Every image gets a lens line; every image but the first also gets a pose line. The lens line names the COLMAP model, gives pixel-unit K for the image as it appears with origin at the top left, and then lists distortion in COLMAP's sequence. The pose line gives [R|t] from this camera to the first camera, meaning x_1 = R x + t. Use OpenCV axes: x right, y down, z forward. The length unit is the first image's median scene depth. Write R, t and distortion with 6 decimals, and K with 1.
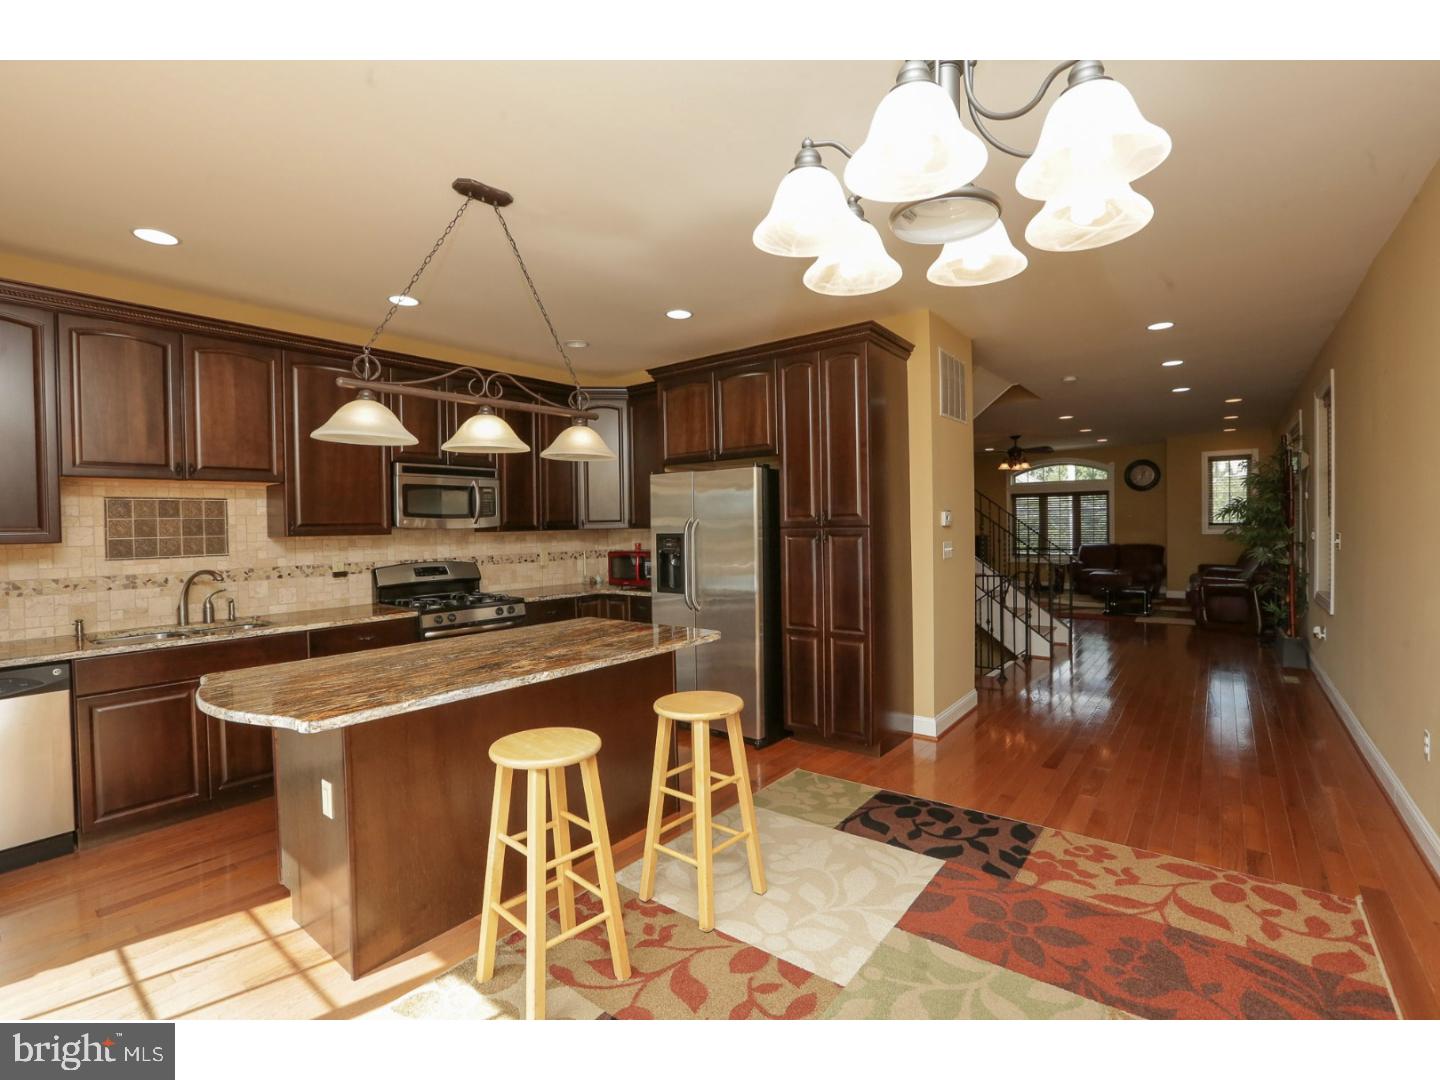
lens RADIAL K [[650.6, 0, 698.9], [0, 650.6, 537.1], [0, 0, 1]] dist [-0.012156, 0.000656]
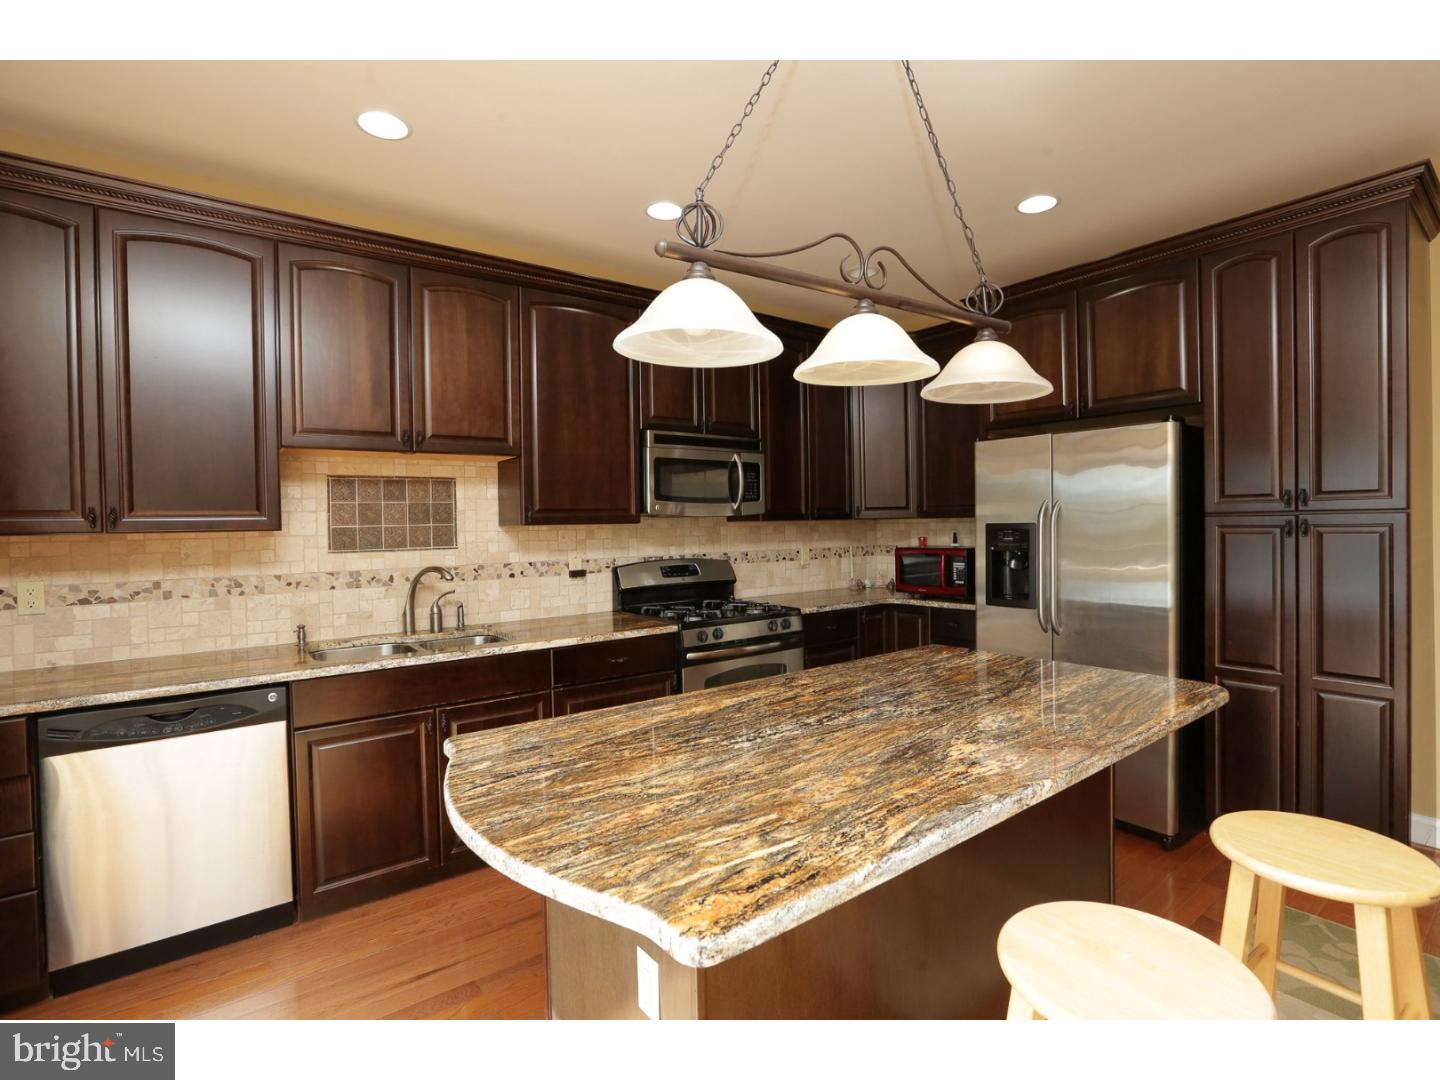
lens RADIAL K [[694.1, 0, 714.5], [0, 694.1, 536.1], [0, 0, 1]] dist [-0.035195, 0.000466]
pose [[0.970061, 0.004762, -0.242816, -0.215567], [-0.003702, 0.999982, 0.004823, 0.007920], [0.242834, -0.003779, 0.970060, 0.252407]]
